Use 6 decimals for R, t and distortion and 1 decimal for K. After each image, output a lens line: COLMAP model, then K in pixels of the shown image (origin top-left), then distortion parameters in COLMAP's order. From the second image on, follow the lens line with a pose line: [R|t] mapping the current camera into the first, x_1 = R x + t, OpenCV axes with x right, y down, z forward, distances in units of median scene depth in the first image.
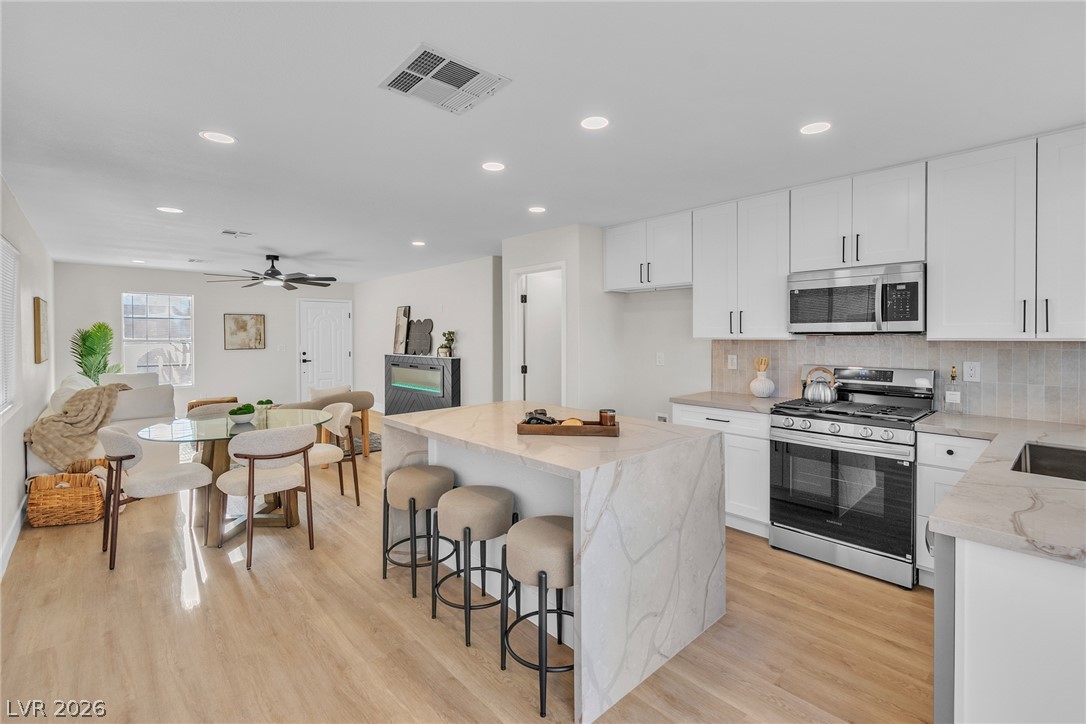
lens RADIAL K [[489.7, 0, 543.4], [0, 489.7, 340.7], [0, 0, 1]] dist [0.000479, -0.000745]
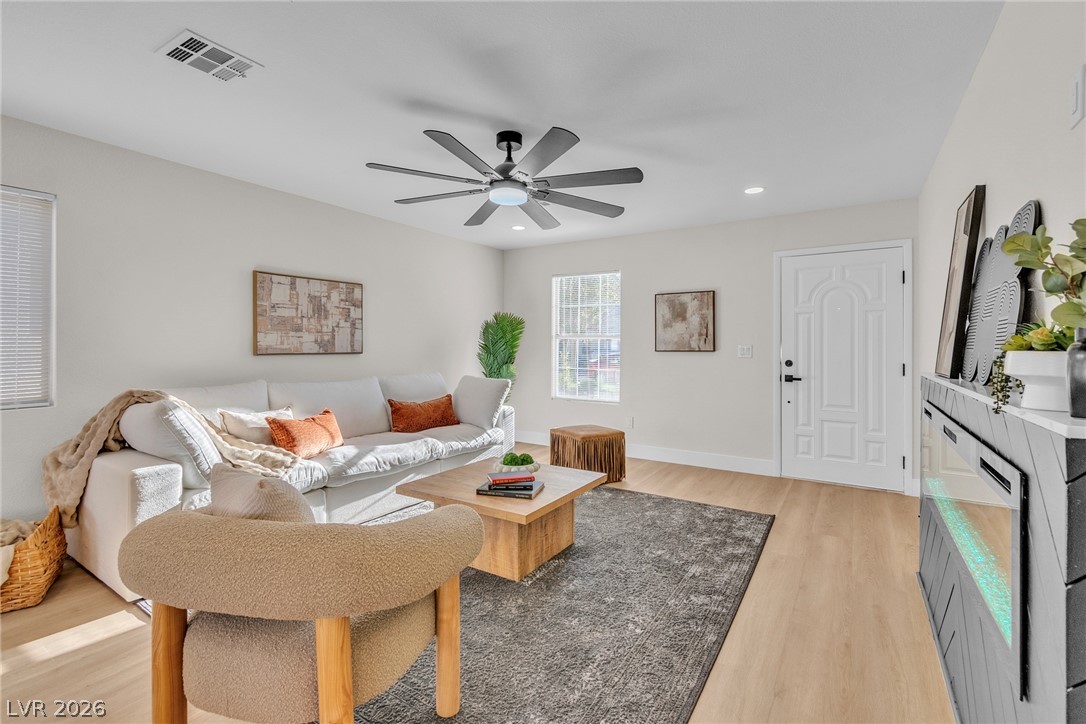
lens RADIAL K [[483.6, 0, 544.2], [0, 483.6, 345.2], [0, 0, 1]] dist [0.002284, 0.000073]
pose [[0.256980, 0.001798, -0.966415, -0.107174], [-0.015617, 0.999875, -0.002293, 0.017102], [0.966291, 0.015682, 0.256976, 0.840103]]
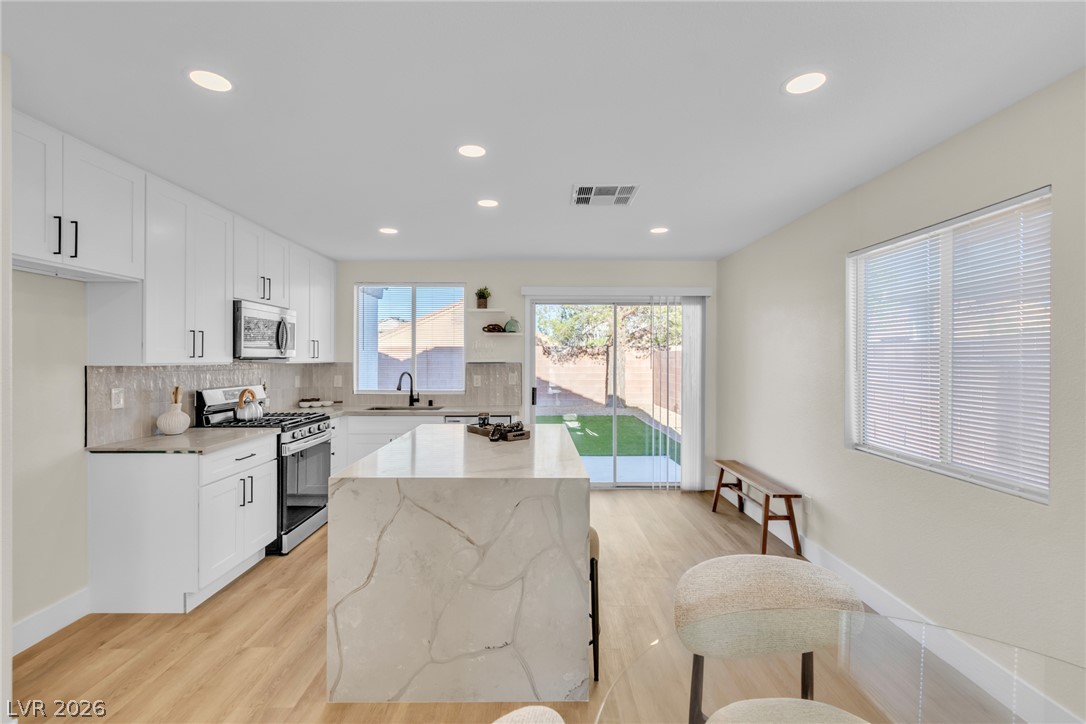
lens RADIAL K [[486.1, 0, 538.2], [0, 486.1, 357.2], [0, 0, 1]] dist [0.000448, -0.000356]
pose [[-0.739549, 0.003332, 0.673095, -0.310708], [0.007521, 0.999966, 0.003314, -0.007112], [-0.673061, 0.007513, -0.739549, 0.654300]]
